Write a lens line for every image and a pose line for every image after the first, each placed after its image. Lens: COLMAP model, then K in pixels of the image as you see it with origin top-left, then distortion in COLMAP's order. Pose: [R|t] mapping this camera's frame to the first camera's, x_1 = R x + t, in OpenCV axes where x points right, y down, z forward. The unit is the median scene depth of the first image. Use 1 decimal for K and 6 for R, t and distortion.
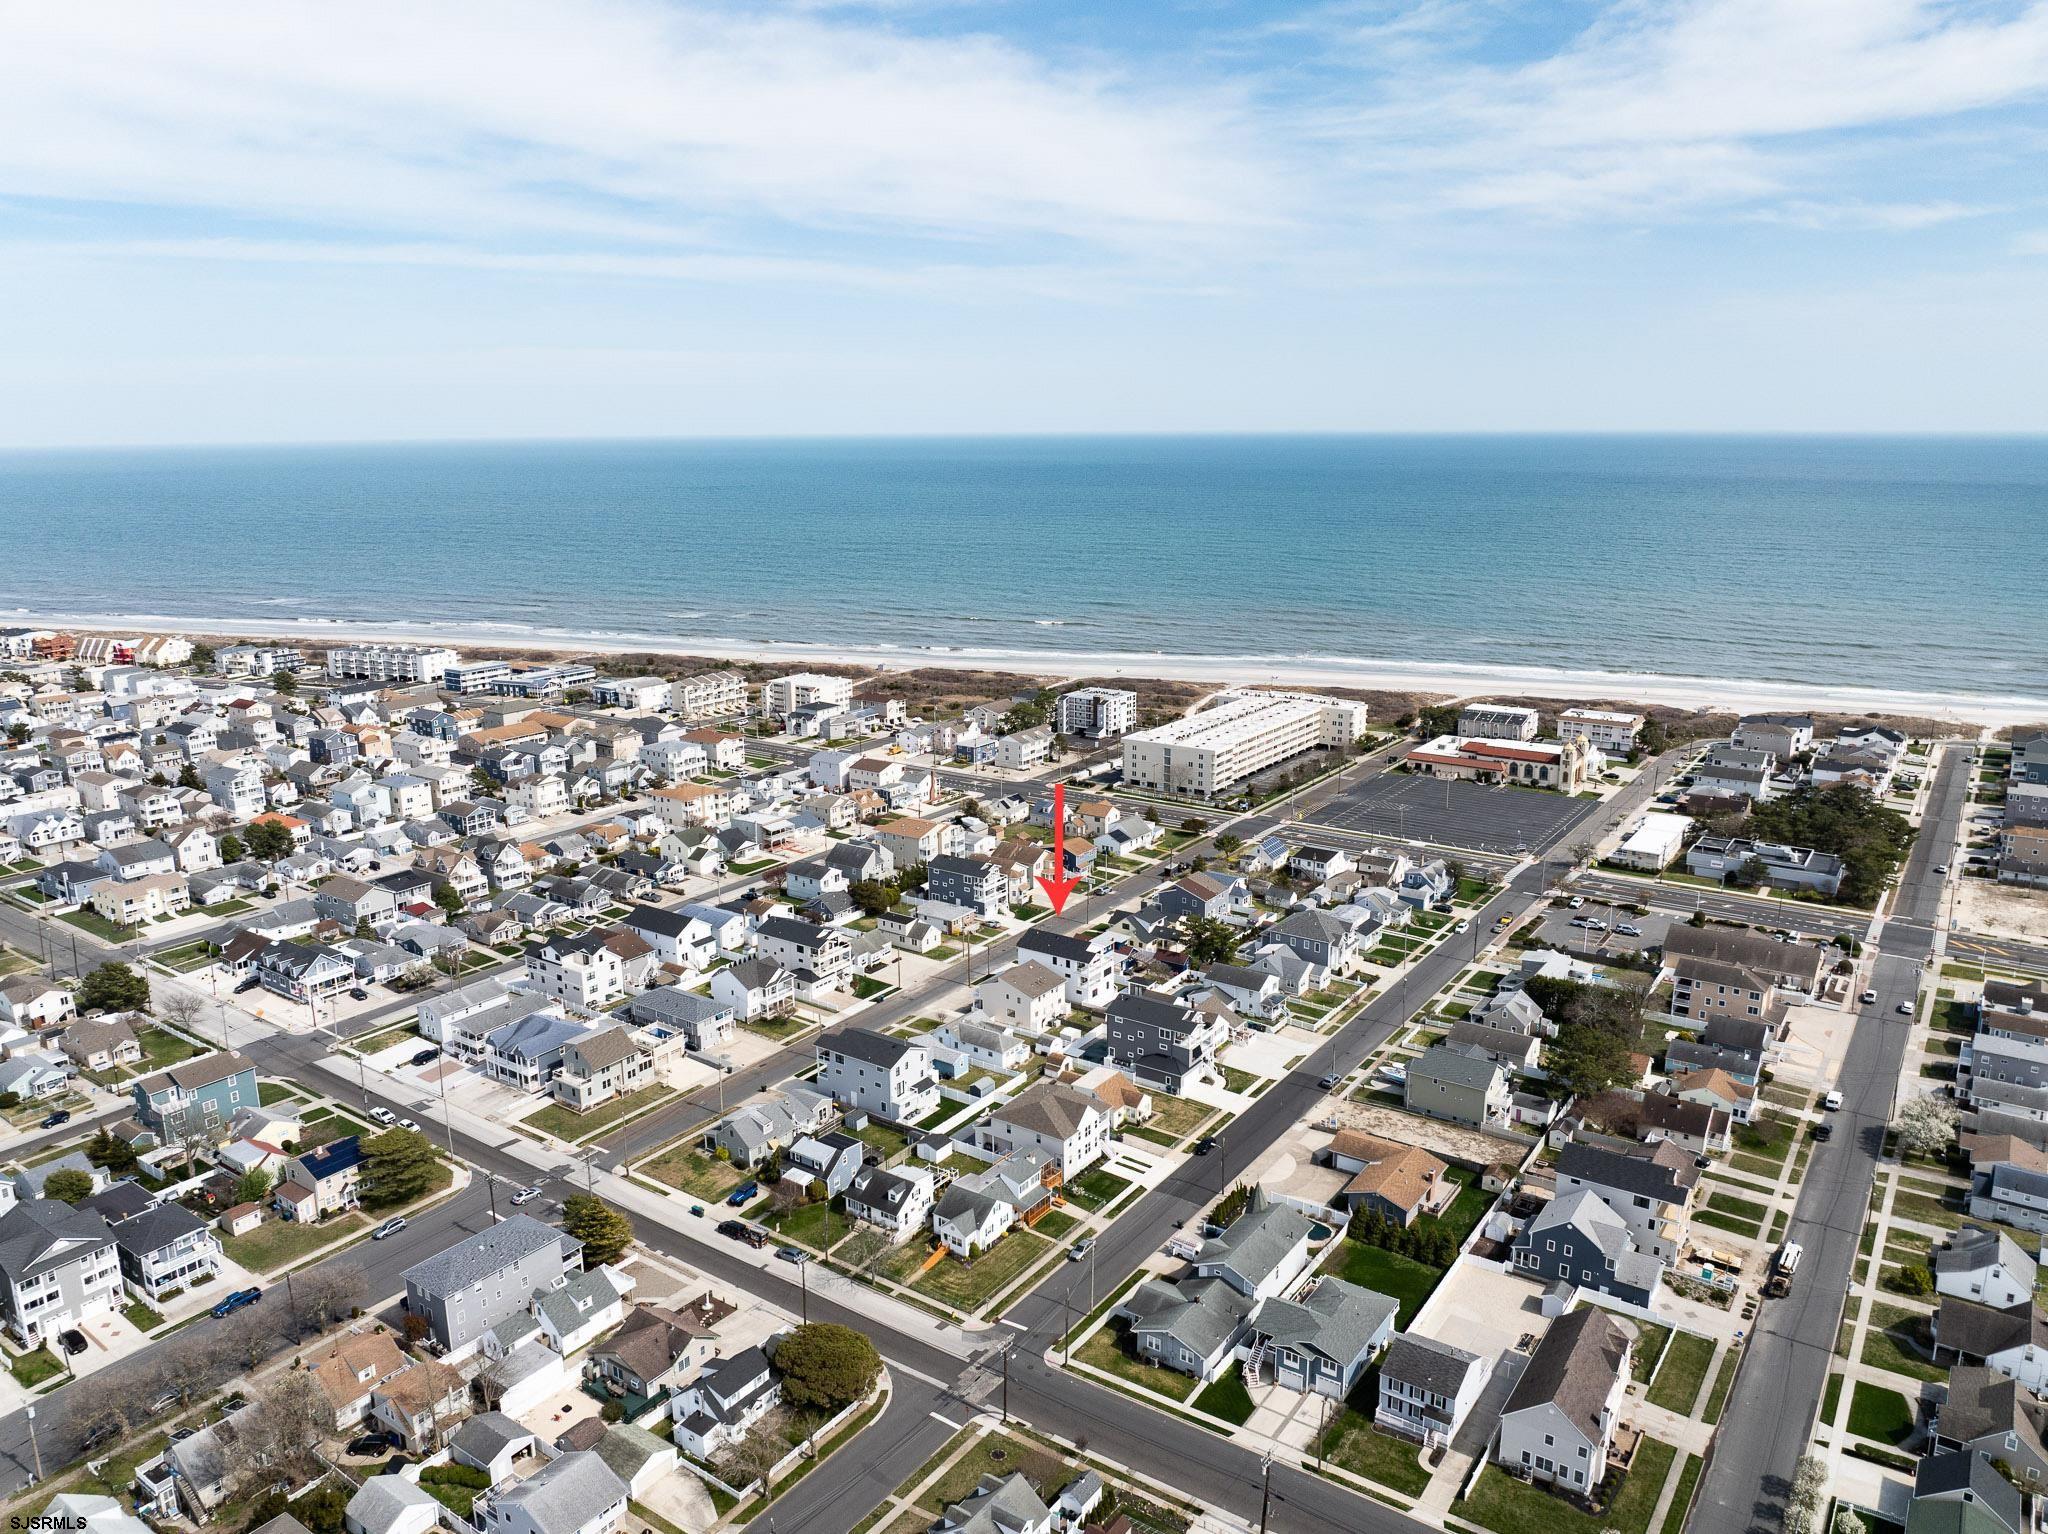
lens RADIAL K [[1446.3, 0, 1031.8], [0, 1446.3, 757.8], [0, 0, 1]] dist [-0.041316, 0.006542]
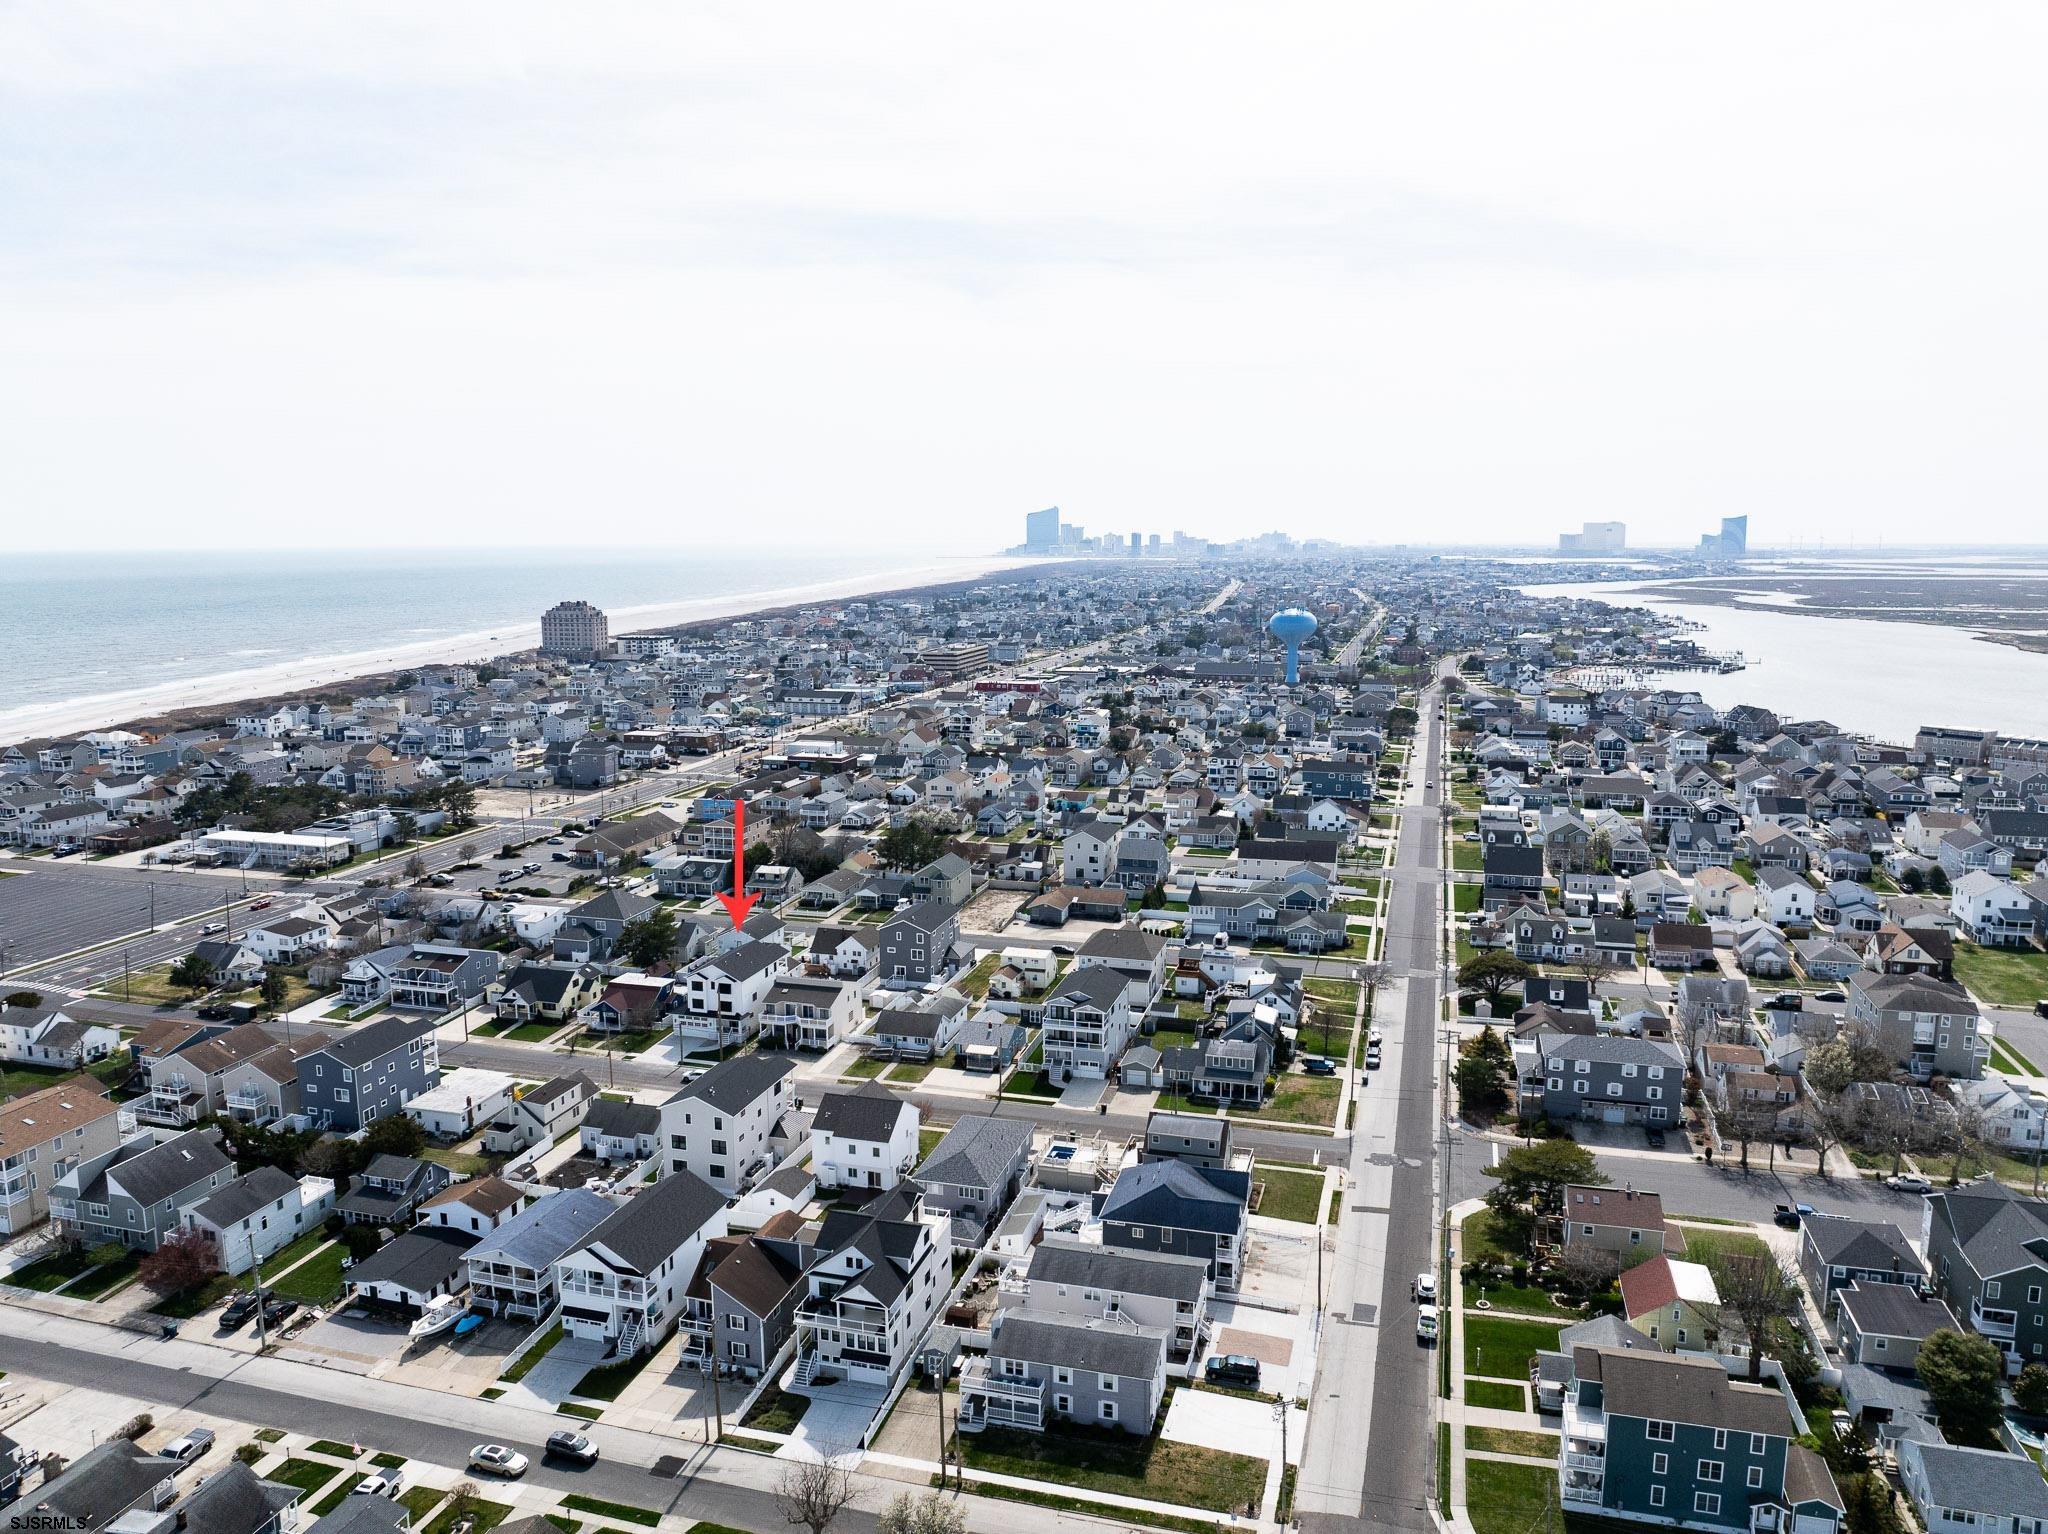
lens RADIAL K [[1438.4, 0, 1031.8], [0, 1438.4, 779.1], [0, 0, 1]] dist [-0.042142, 0.013961]
pose [[-0.331526, -0.145826, 0.932108, -0.661599], [0.215999, 0.950008, 0.225452, -0.098079], [-0.918387, 0.276078, -0.283454, 0.902530]]
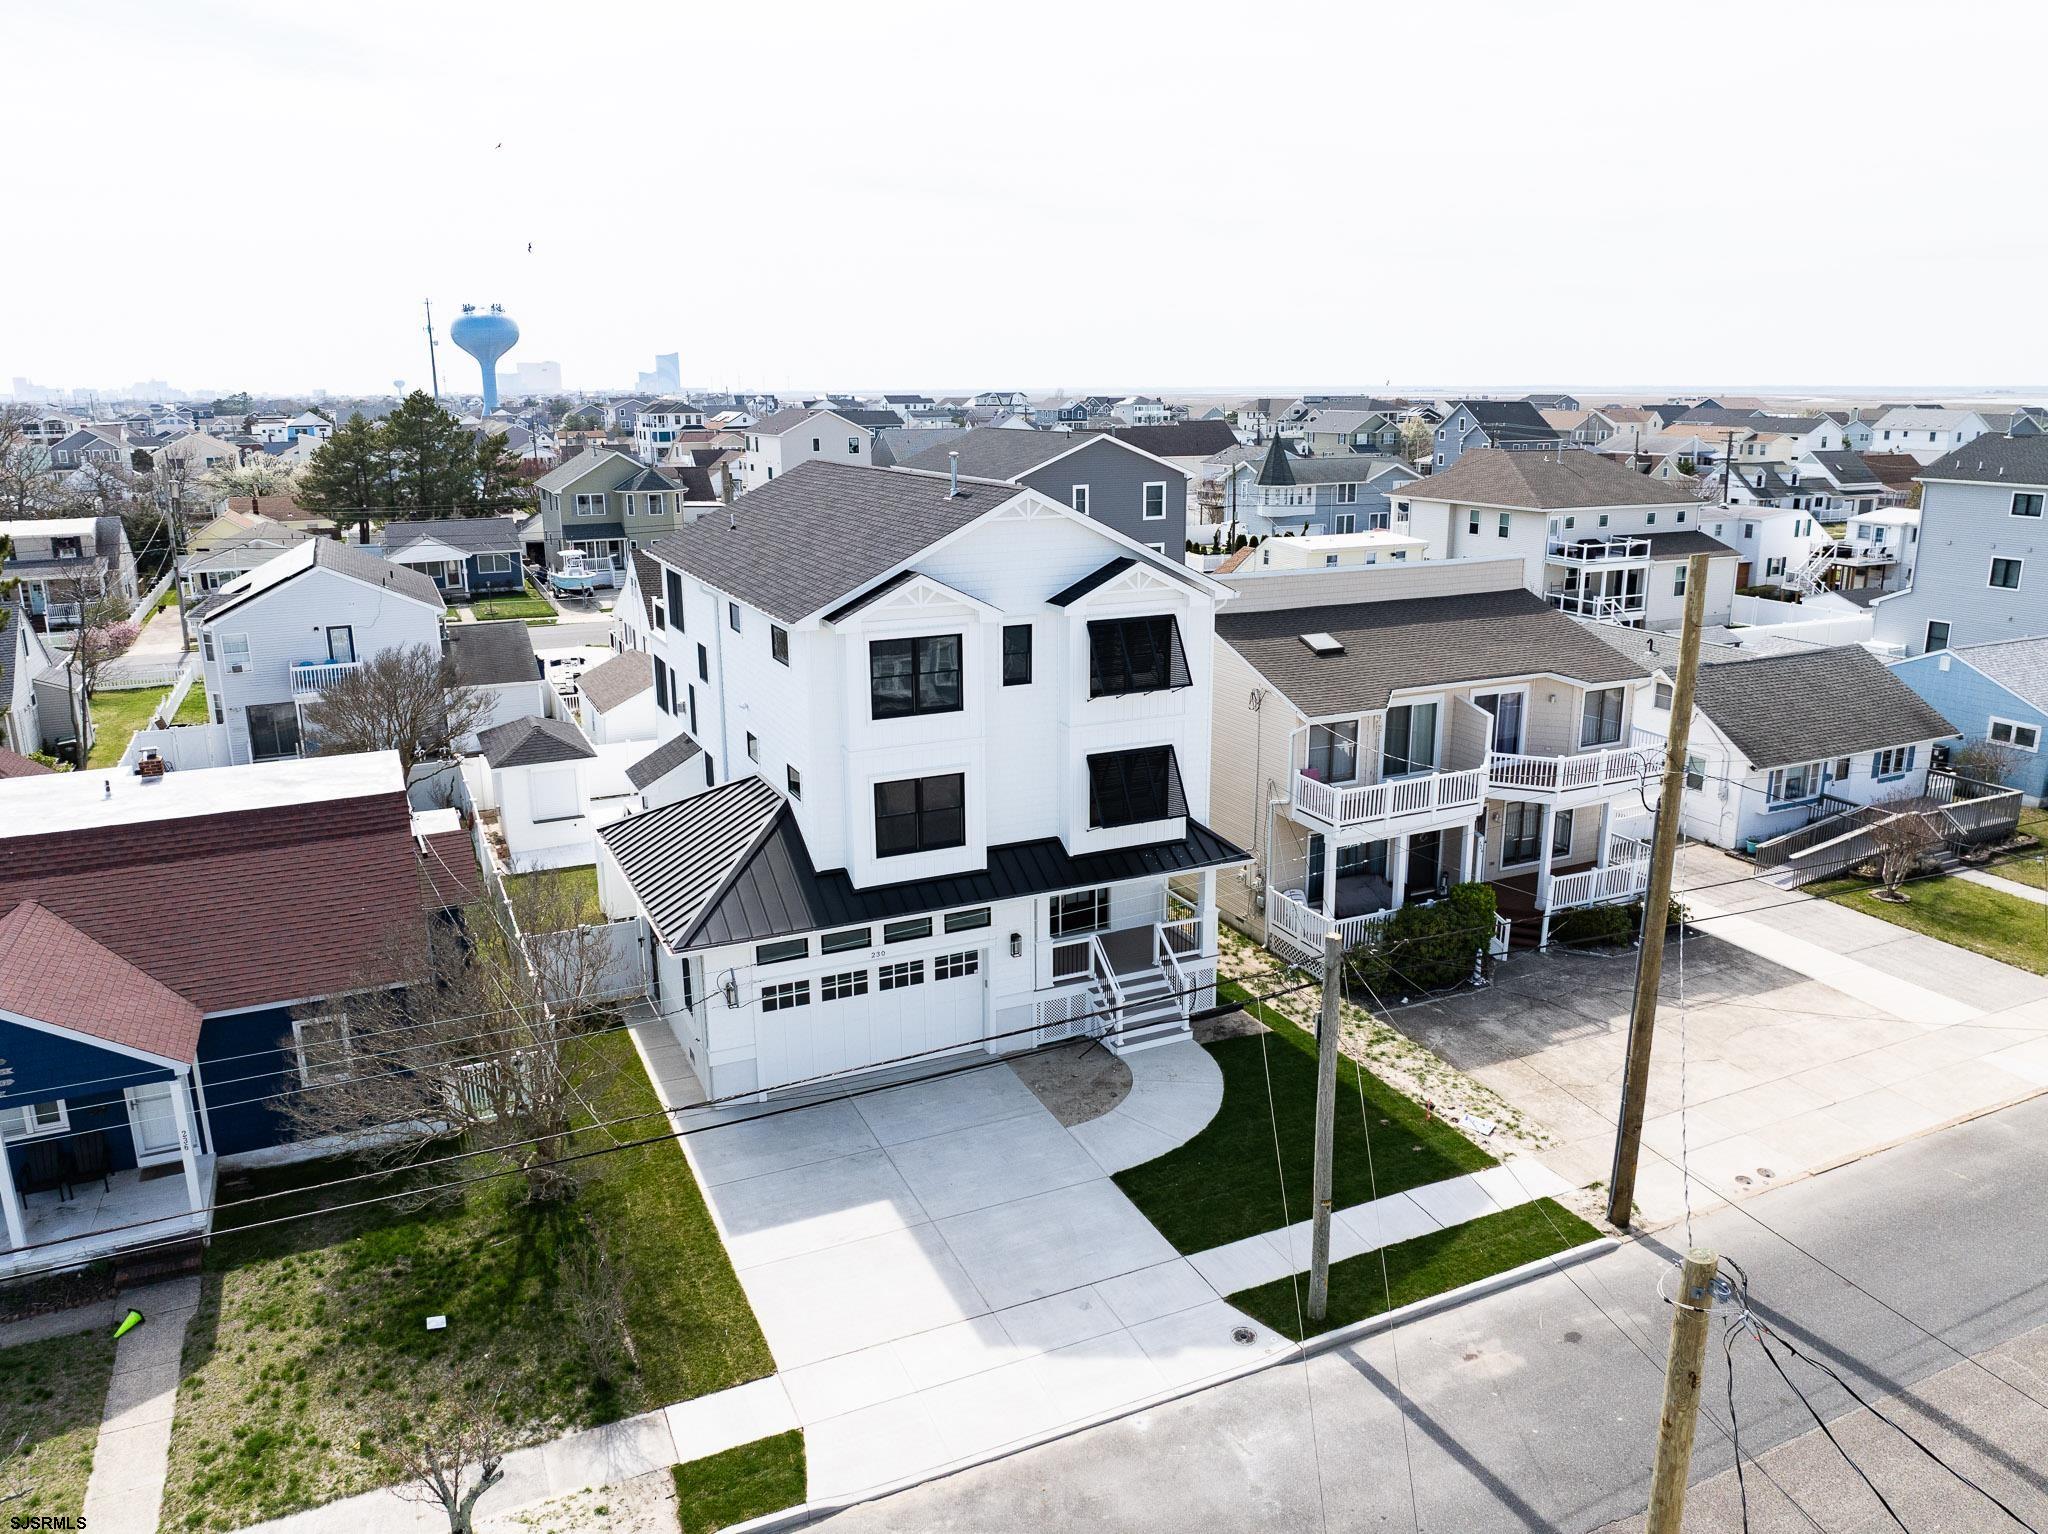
lens RADIAL K [[1441.3, 0, 1032.4], [0, 1441.3, 770.4], [0, 0, 1]] dist [-0.038396, 0.004917]
pose [[-0.869319, -0.114165, 0.480885, -0.044811], [0.122167, 0.893134, 0.432883, 0.080524], [-0.478915, 0.435062, -0.762471, 0.947427]]
